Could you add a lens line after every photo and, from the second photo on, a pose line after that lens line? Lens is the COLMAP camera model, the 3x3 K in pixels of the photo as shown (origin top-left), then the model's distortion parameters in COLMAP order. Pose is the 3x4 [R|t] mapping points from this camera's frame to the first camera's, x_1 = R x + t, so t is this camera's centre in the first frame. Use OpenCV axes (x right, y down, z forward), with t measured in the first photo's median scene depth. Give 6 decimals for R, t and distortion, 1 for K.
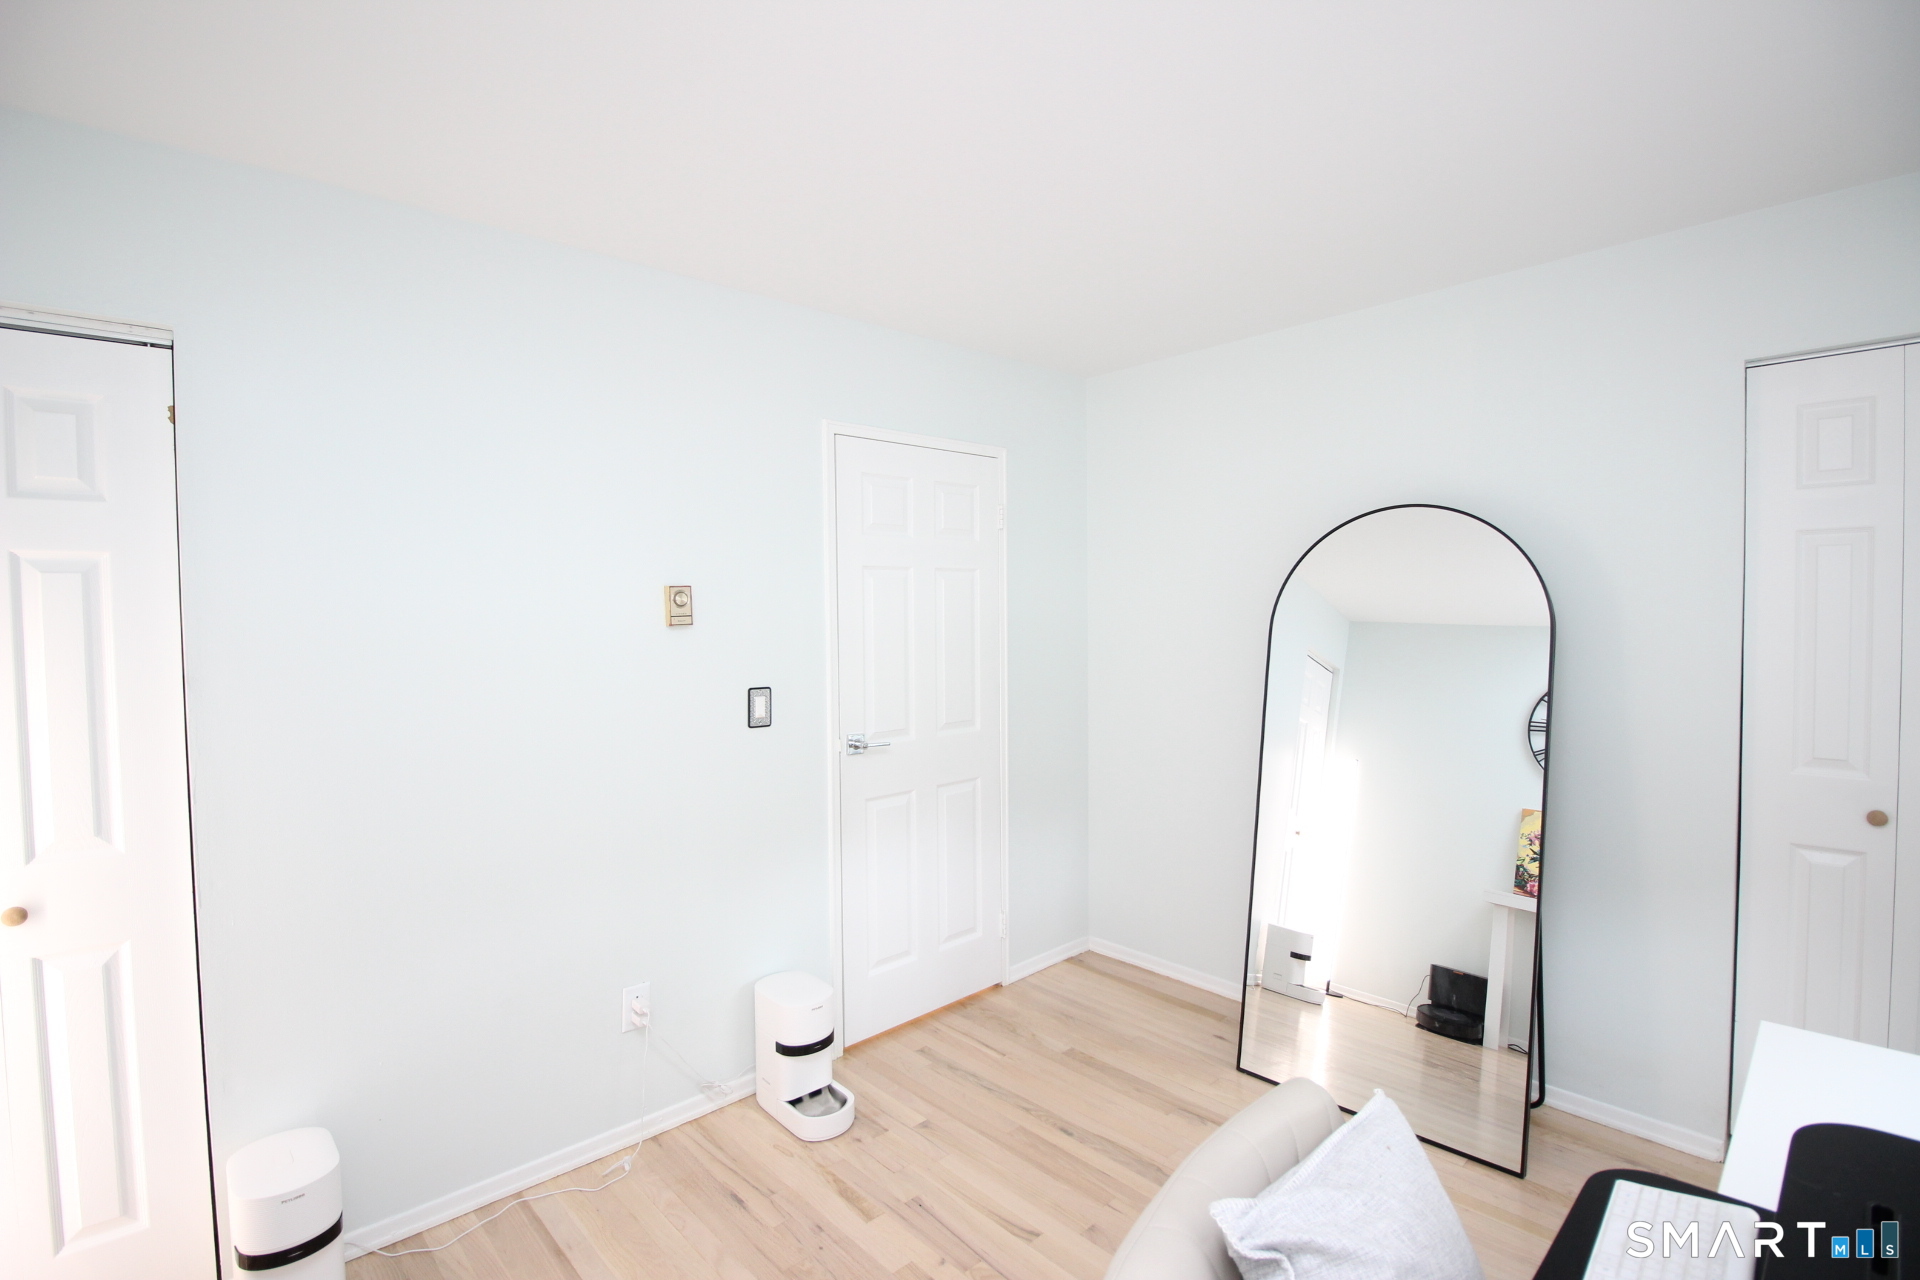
lens RADIAL K [[892.5, 0, 953.6], [0, 892.5, 636.9], [0, 0, 1]] dist [0.001671, -0.014495]
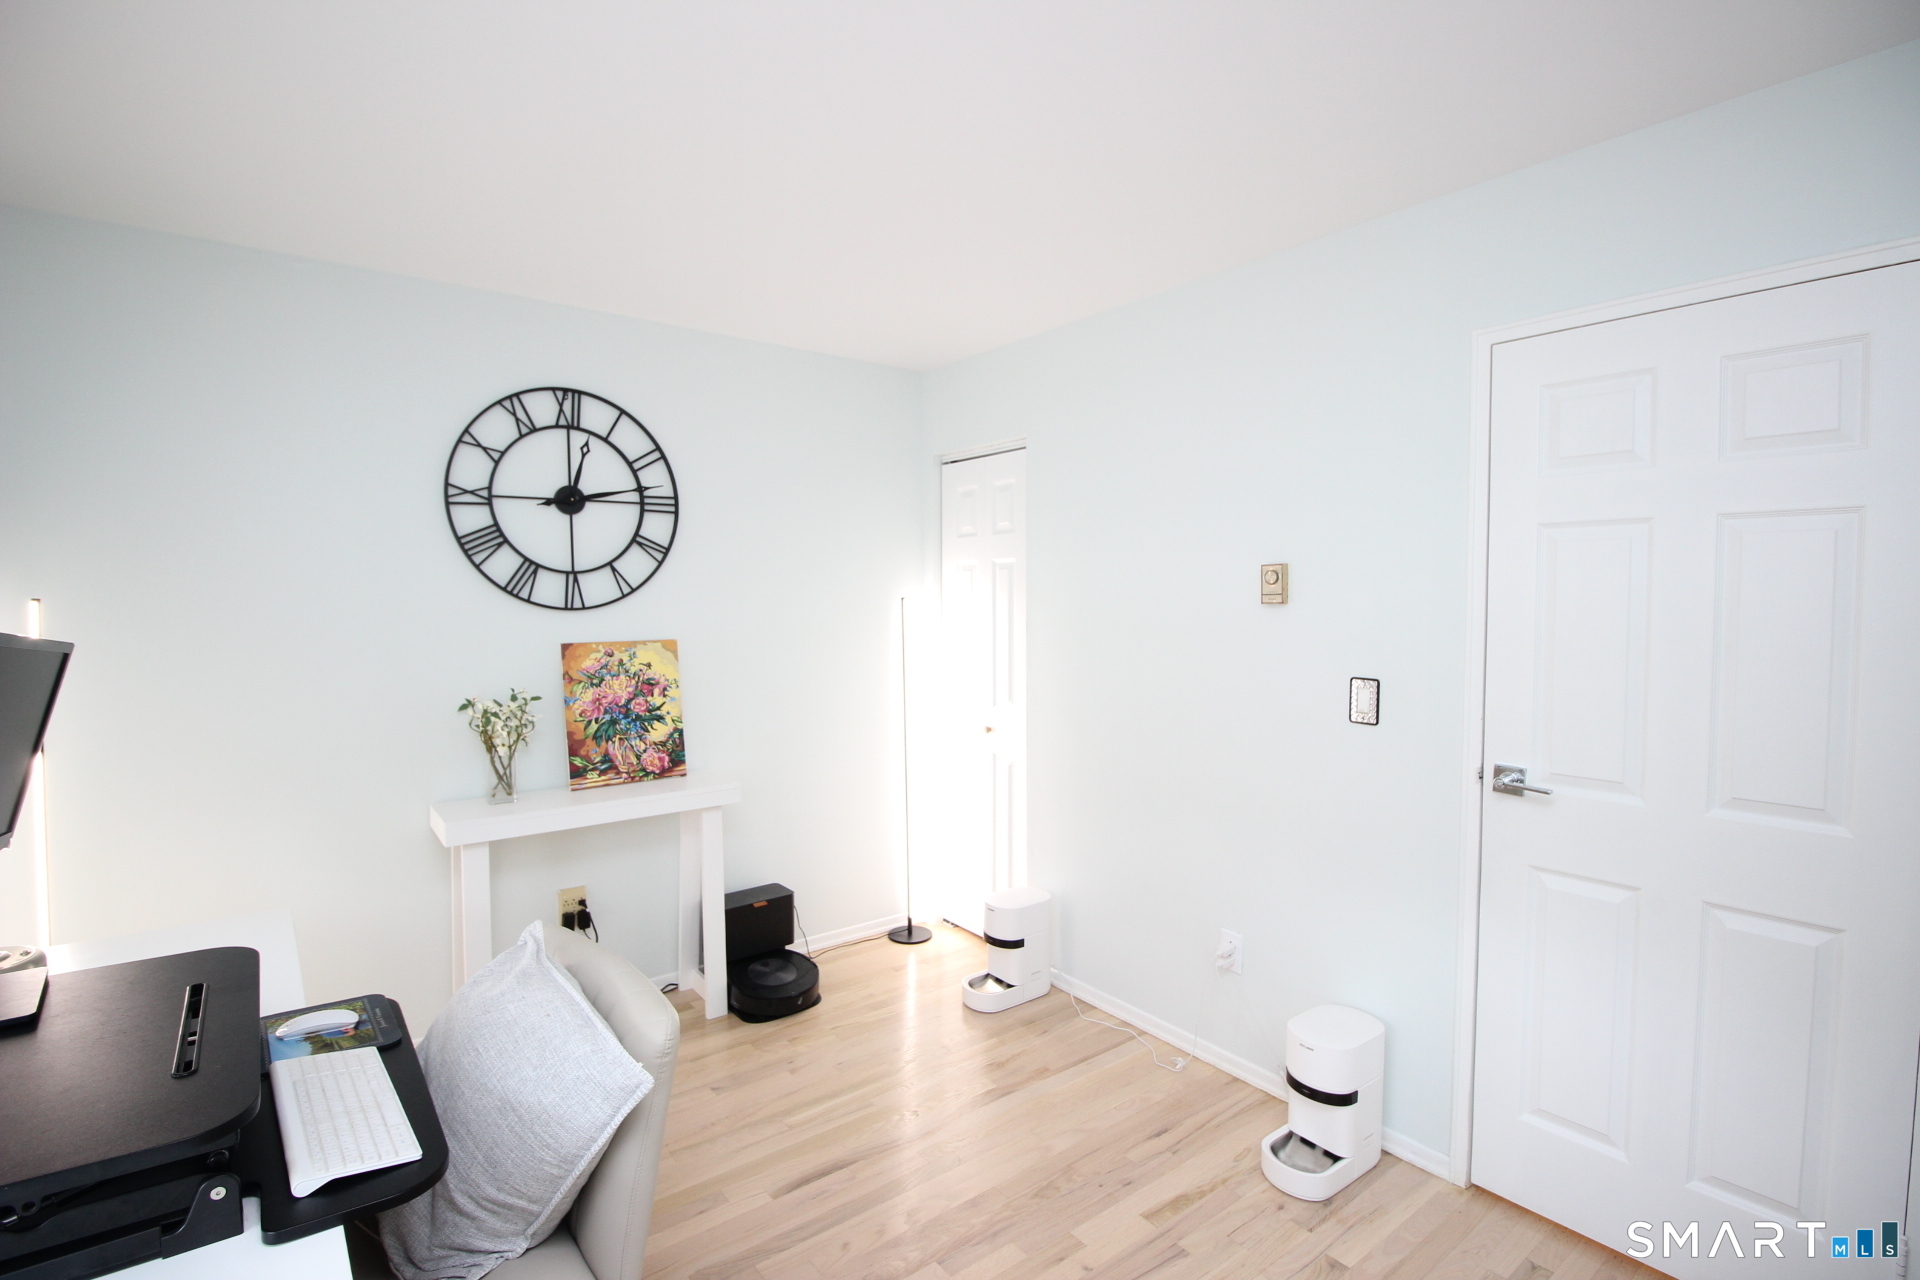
lens RADIAL K [[892.5, 0, 953.6], [0, 892.5, 636.9], [0, 0, 1]] dist [0.001671, -0.014495]
pose [[-0.096695, 0.052901, -0.993907, 0.796989], [-0.031336, 0.997930, 0.056164, -0.022566], [0.994821, 0.036576, -0.094837, 0.800859]]
